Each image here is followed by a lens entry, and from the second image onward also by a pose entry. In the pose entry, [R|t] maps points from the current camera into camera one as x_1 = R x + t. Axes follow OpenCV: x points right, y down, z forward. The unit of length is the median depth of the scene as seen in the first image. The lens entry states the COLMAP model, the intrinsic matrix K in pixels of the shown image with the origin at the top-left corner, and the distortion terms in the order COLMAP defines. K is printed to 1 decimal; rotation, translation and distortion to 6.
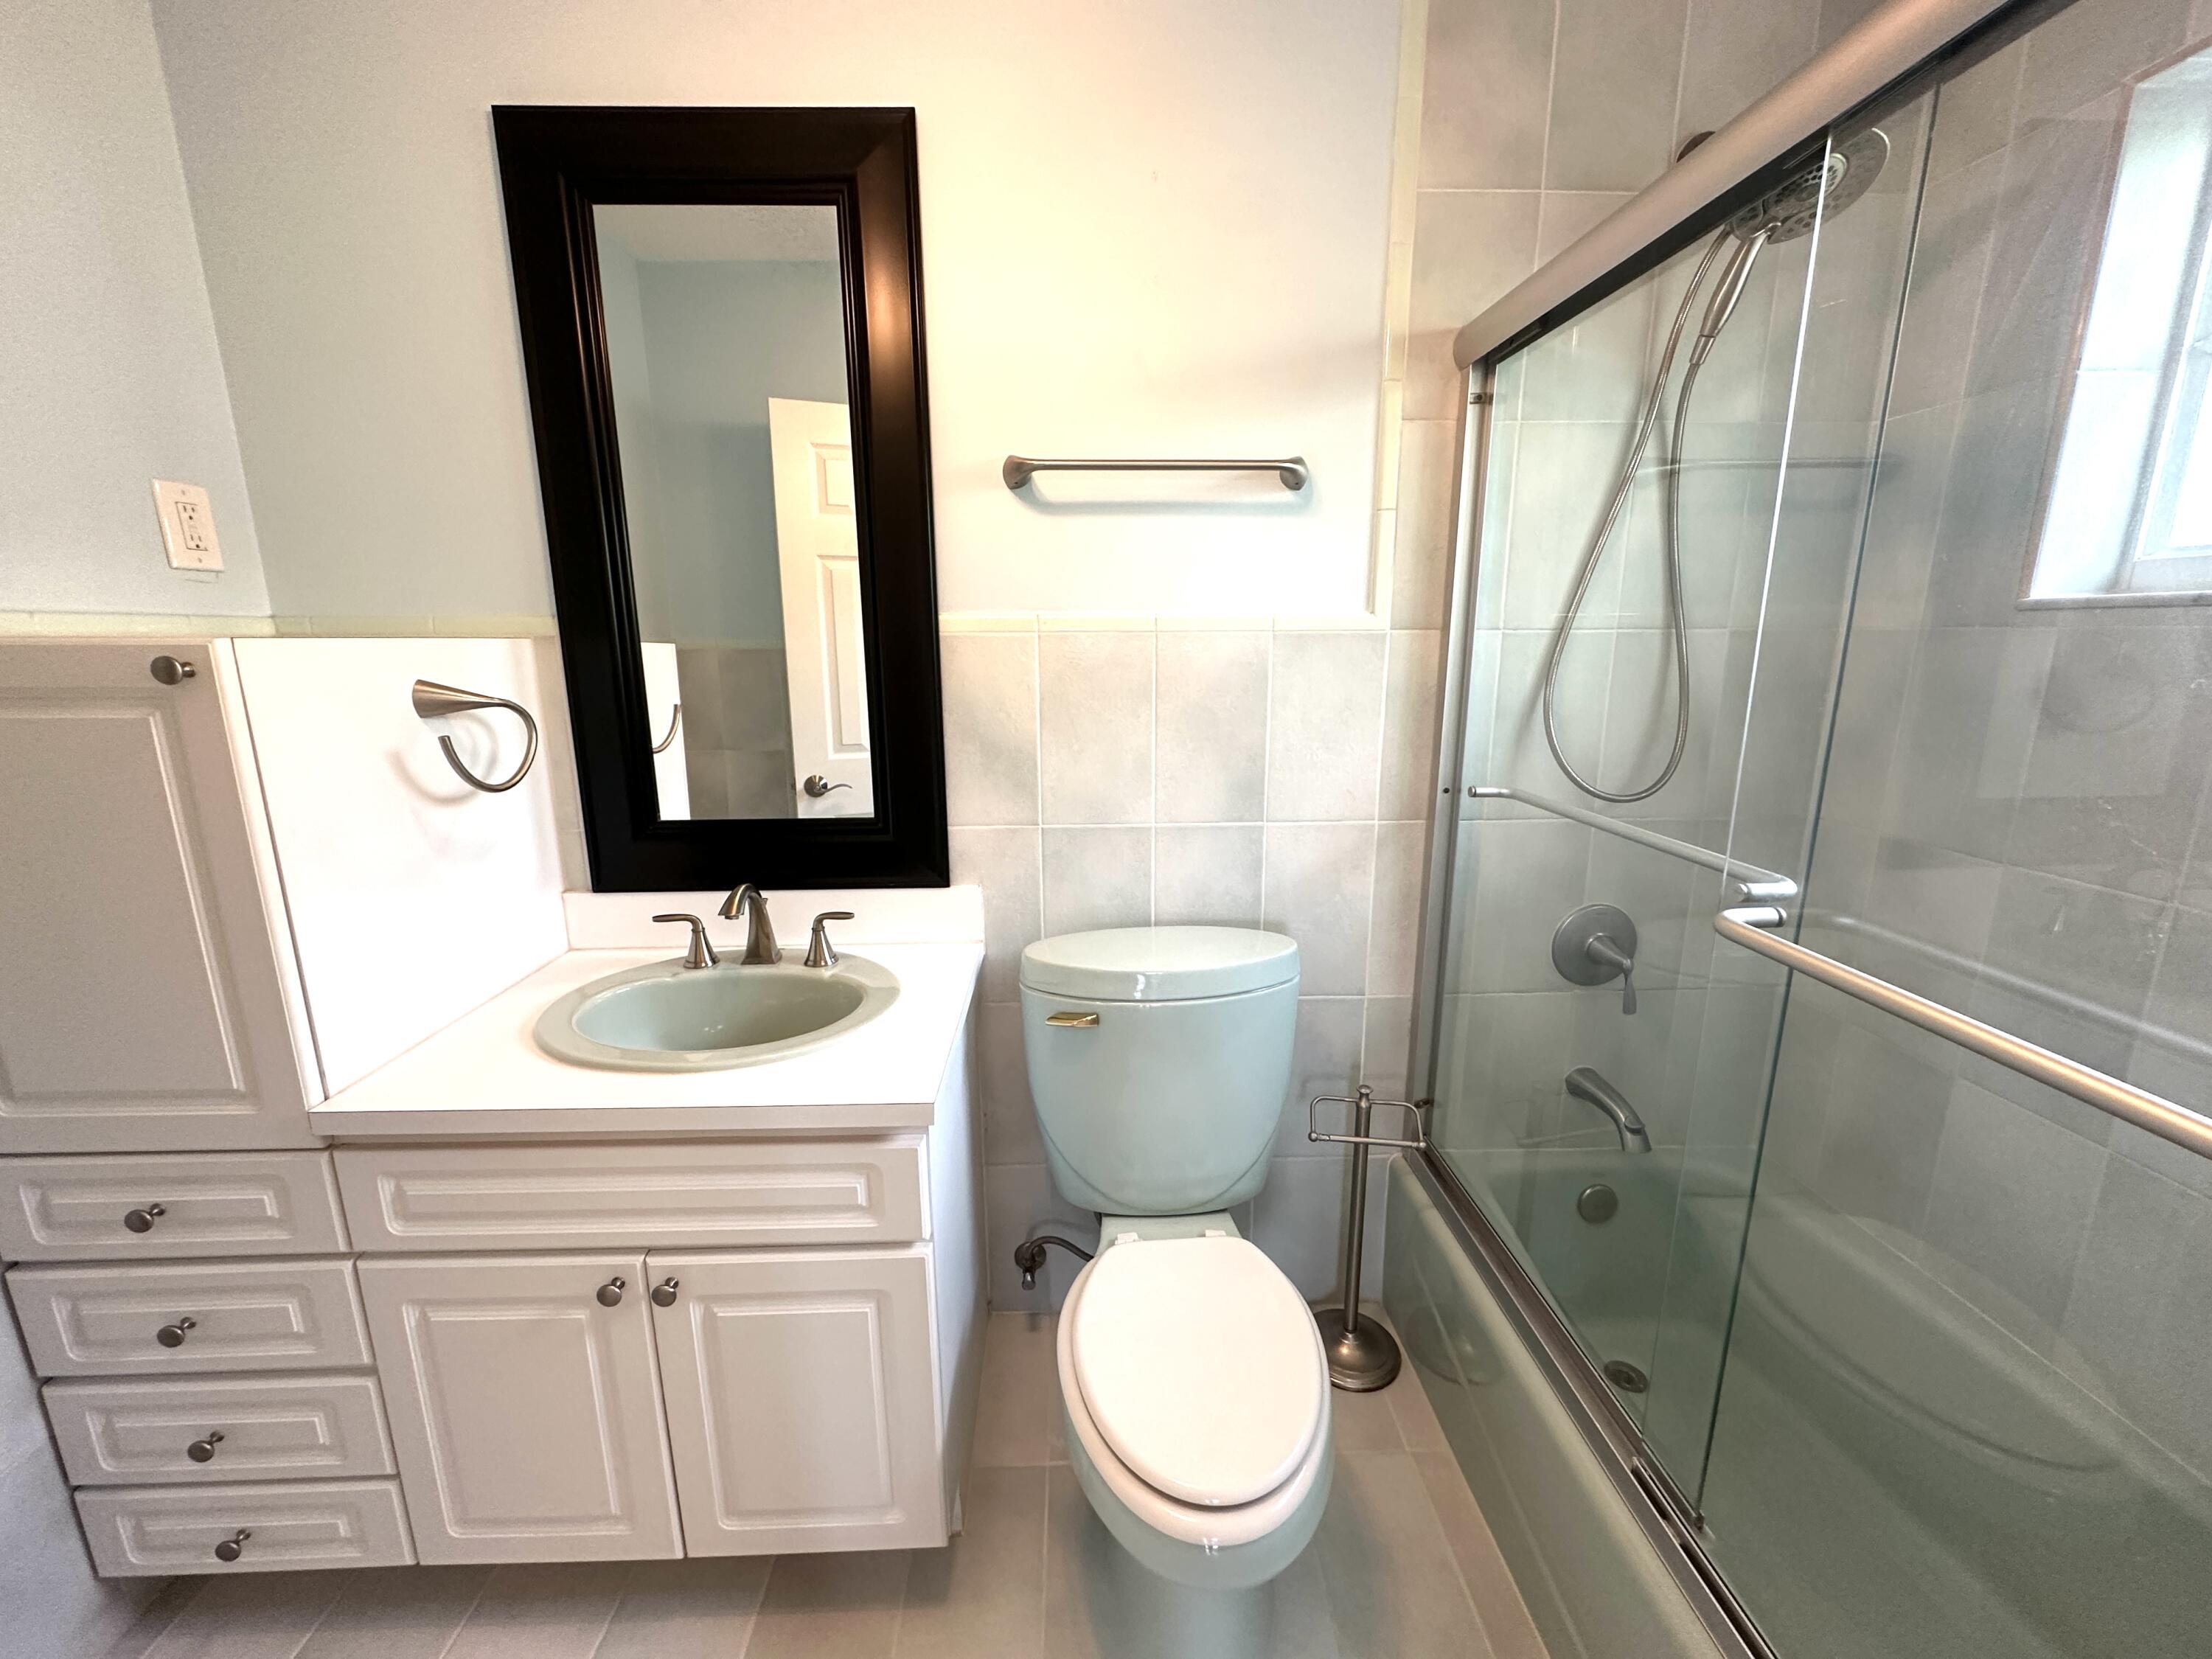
lens RADIAL K [[909.3, 0, 1106.0], [0, 909.3, 829.5], [0, 0, 1]] dist [-0.000422, -0.000041]
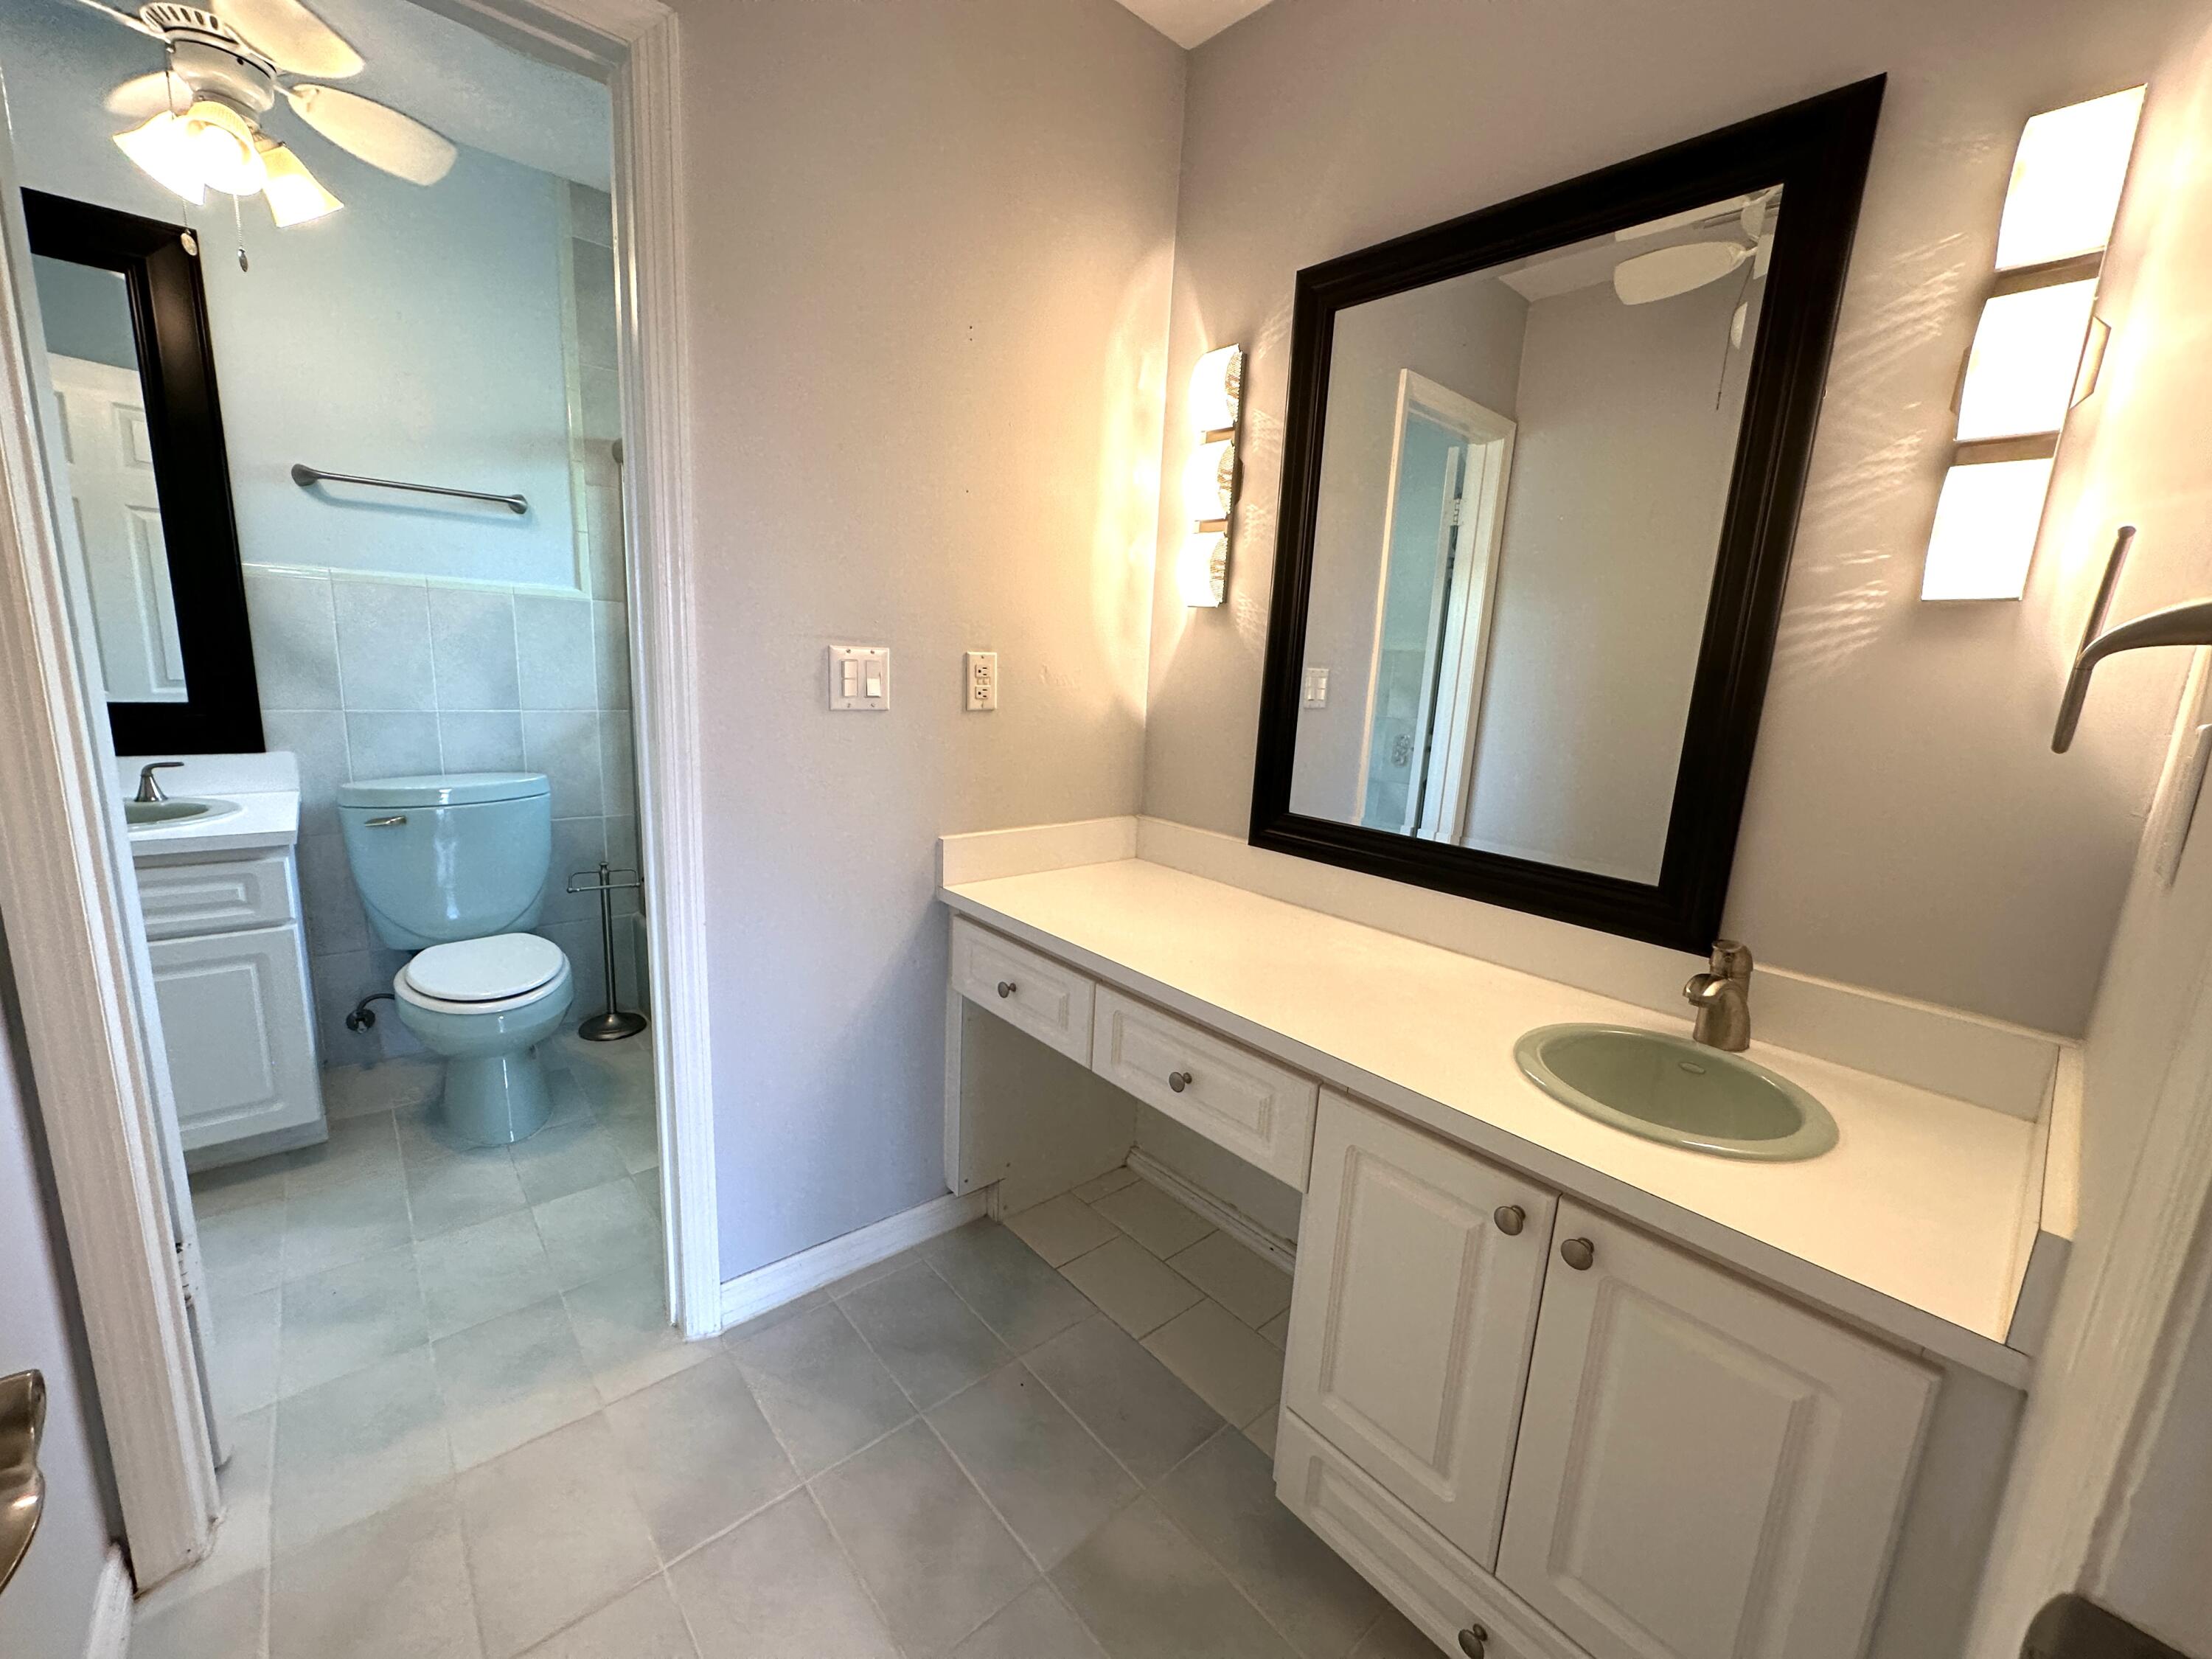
lens RADIAL K [[876.7, 0, 1106.0], [0, 876.7, 829.5], [0, 0, 1]] dist [0.010730, -0.005564]
pose [[0.769419, -0.077808, 0.633988, -0.043507], [0.082757, 0.996330, 0.021842, 0.282557], [-0.633361, 0.035661, 0.773035, -0.984136]]
